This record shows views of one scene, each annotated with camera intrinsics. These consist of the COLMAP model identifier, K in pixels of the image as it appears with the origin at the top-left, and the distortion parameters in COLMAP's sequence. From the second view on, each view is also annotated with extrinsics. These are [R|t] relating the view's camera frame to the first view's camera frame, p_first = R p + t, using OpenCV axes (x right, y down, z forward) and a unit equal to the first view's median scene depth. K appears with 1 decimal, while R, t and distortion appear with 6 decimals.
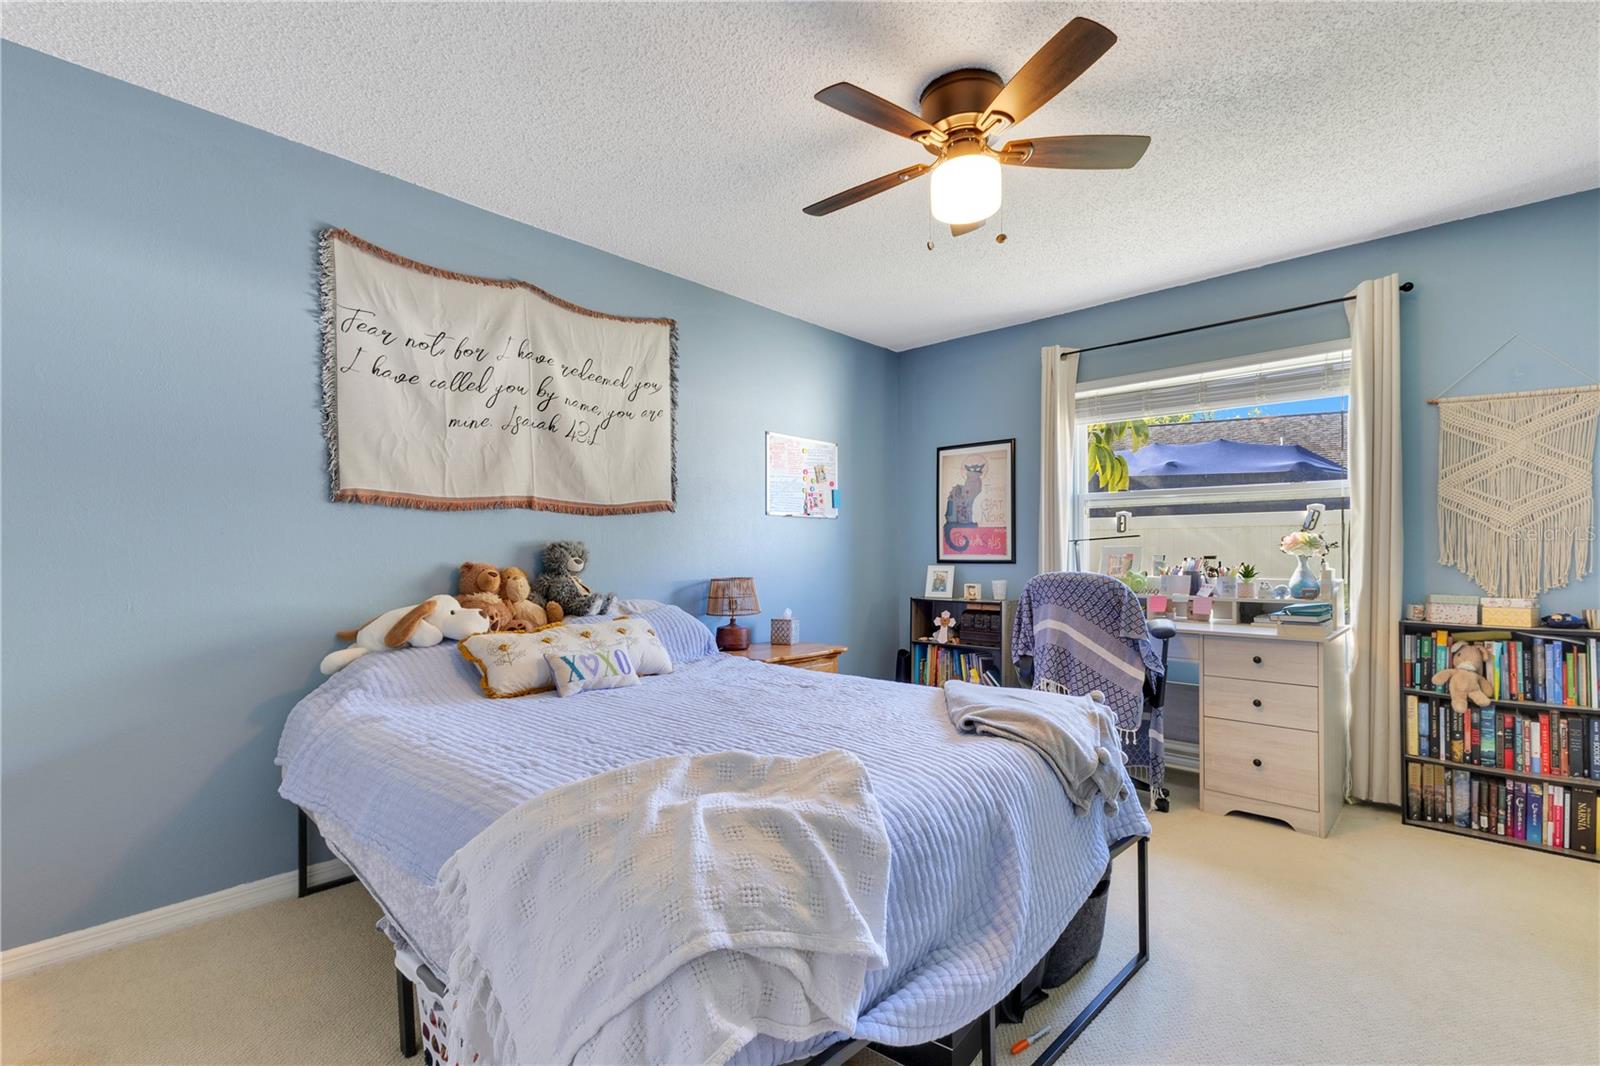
lens RADIAL K [[716.0, 0, 803.2], [0, 716.0, 546.7], [0, 0, 1]] dist [0.005963, -0.000072]
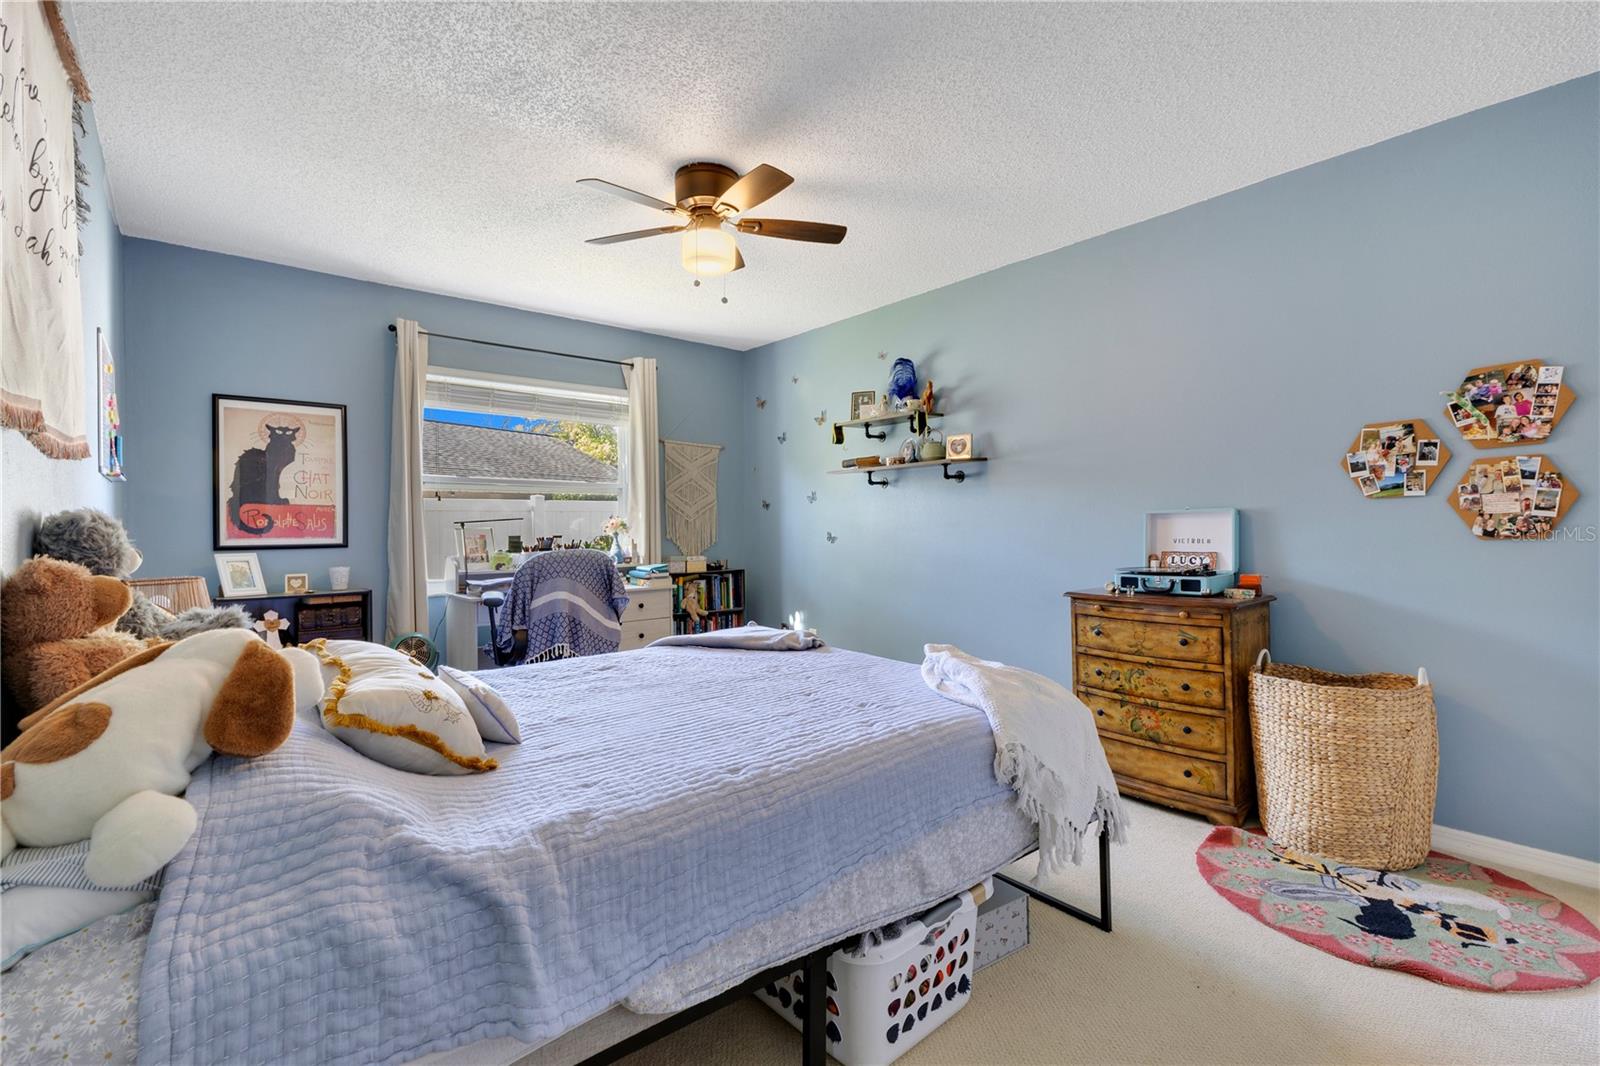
lens RADIAL K [[716.0, 0, 803.2], [0, 716.0, 526.7], [0, 0, 1]] dist [0.005963, -0.000072]
pose [[0.119772, 0.003752, 0.992794, -0.553608], [0.004008, 0.999983, -0.004262, 0.004413], [-0.992793, 0.004489, 0.119754, 0.363102]]
